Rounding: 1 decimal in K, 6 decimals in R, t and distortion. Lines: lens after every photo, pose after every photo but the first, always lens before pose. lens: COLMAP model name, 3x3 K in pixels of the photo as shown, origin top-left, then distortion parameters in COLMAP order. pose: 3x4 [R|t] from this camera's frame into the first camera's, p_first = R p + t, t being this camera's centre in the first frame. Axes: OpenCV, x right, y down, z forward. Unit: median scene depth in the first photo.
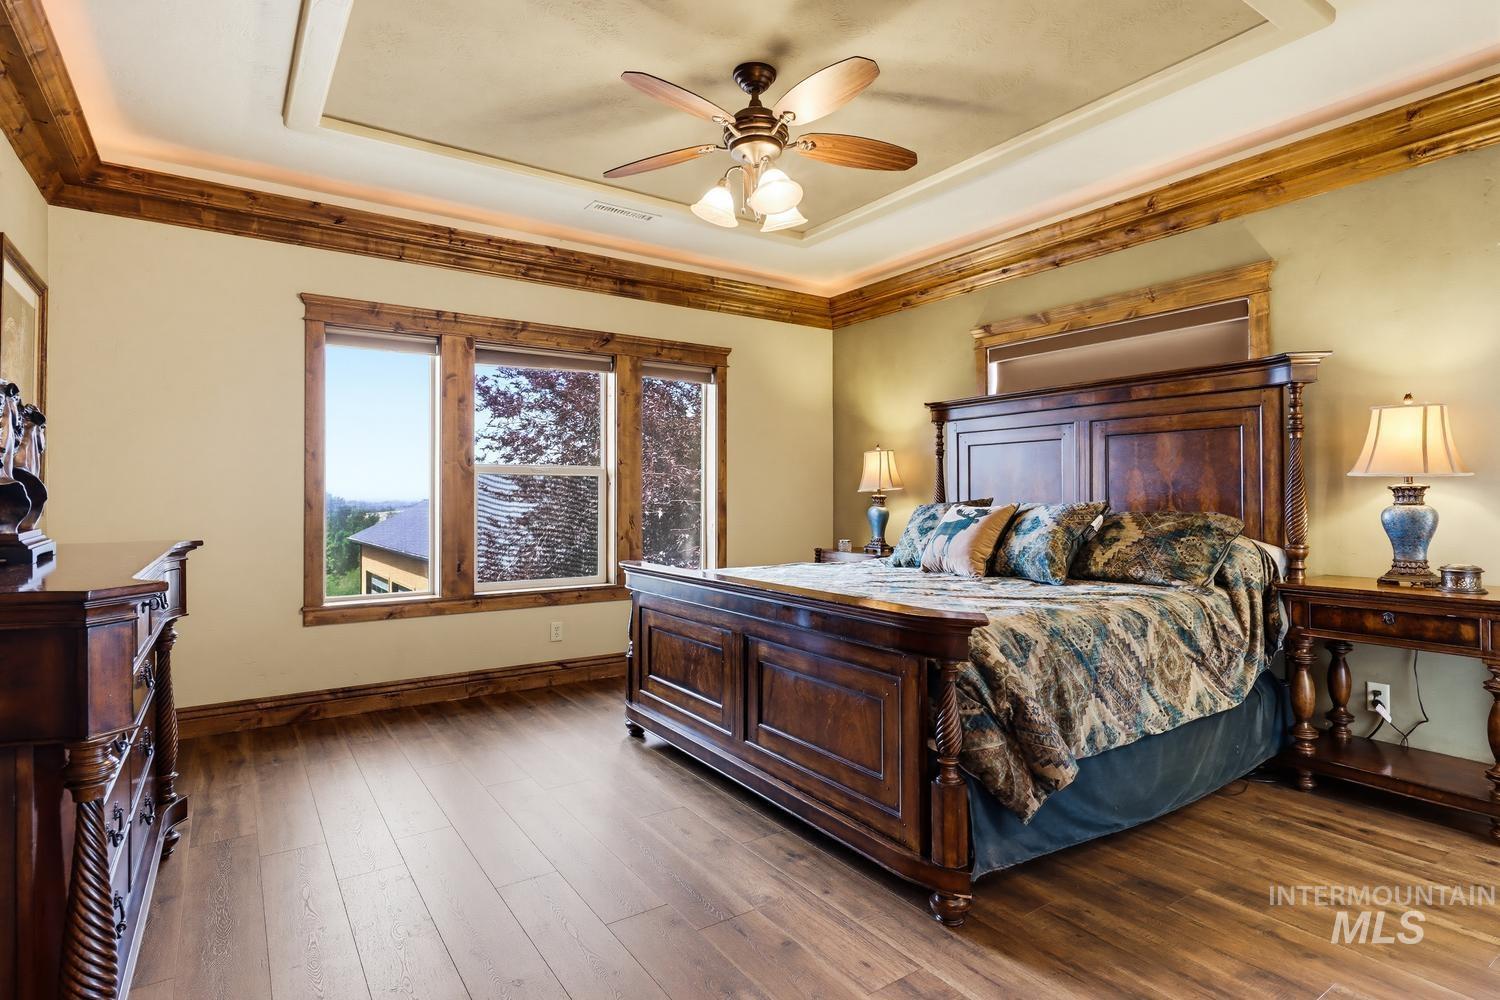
lens RADIAL K [[773.4, 0, 765.8], [0, 773.4, 498.2], [0, 0, 1]] dist [0.002490, 0.000202]
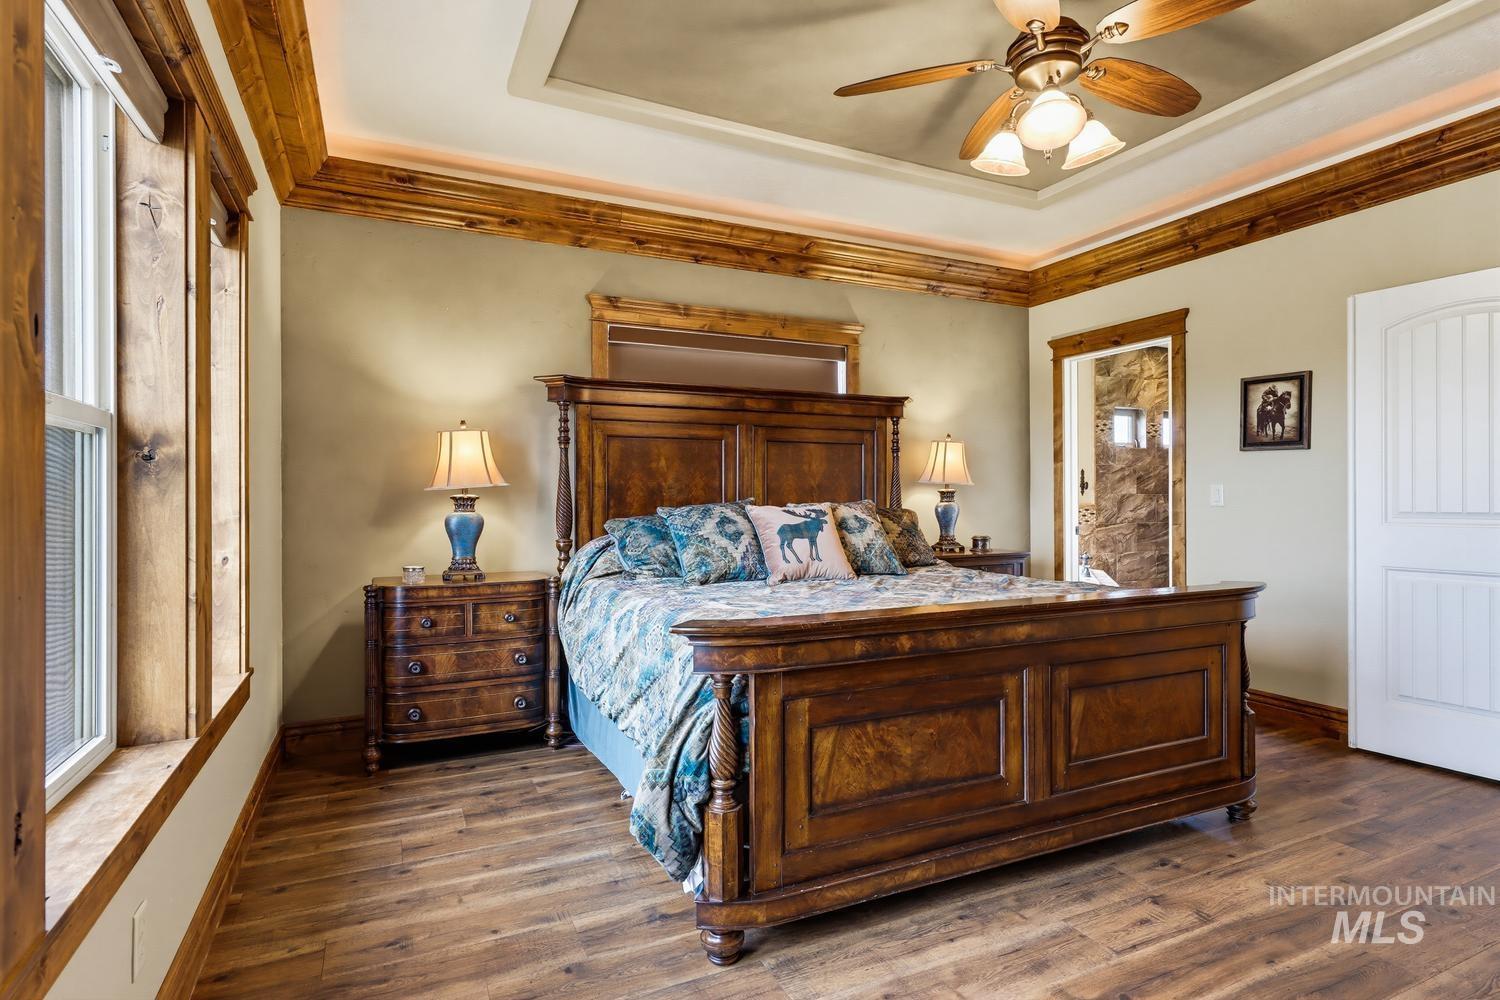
lens RADIAL K [[773.4, 0, 765.8], [0, 773.4, 498.2], [0, 0, 1]] dist [0.002490, 0.000202]
pose [[0.156391, 0.010640, 0.987638, -0.627055], [0.012018, 0.999847, -0.012675, 0.011806], [-0.987622, 0.013852, 0.156239, 0.844128]]
